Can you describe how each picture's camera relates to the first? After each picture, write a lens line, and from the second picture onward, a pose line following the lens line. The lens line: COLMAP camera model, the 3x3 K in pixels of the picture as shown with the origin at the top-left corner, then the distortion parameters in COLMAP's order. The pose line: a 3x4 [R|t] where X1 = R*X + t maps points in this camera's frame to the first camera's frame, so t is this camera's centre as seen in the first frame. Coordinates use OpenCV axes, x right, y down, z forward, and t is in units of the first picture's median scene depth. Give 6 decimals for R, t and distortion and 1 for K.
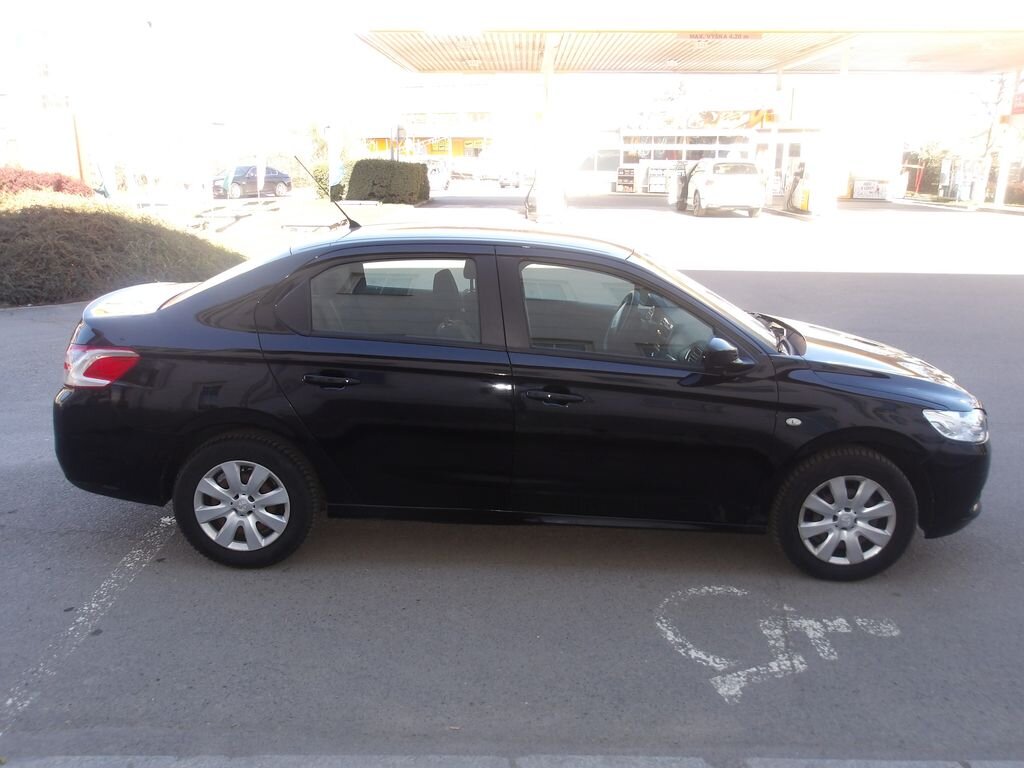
lens RADIAL K [[855.8, 0, 512.0], [0, 855.8, 384.0], [0, 0, 1]] dist [-0.000794, 0.001420]
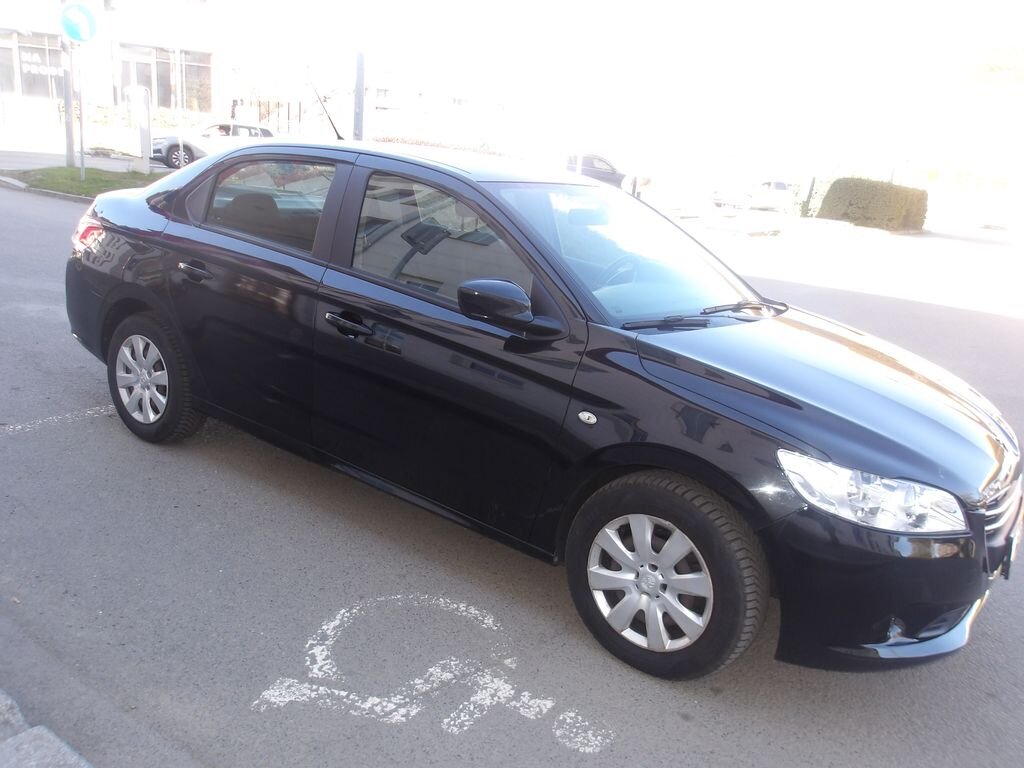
lens RADIAL K [[847.6, 0, 512.7], [0, 847.6, 378.3], [0, 0, 1]] dist [0.001636, 0.004569]
pose [[0.804466, 0.201240, -0.558872, 0.657694], [-0.220232, 0.974854, 0.034016, 0.001579], [0.551664, 0.095717, 0.828556, 0.369457]]
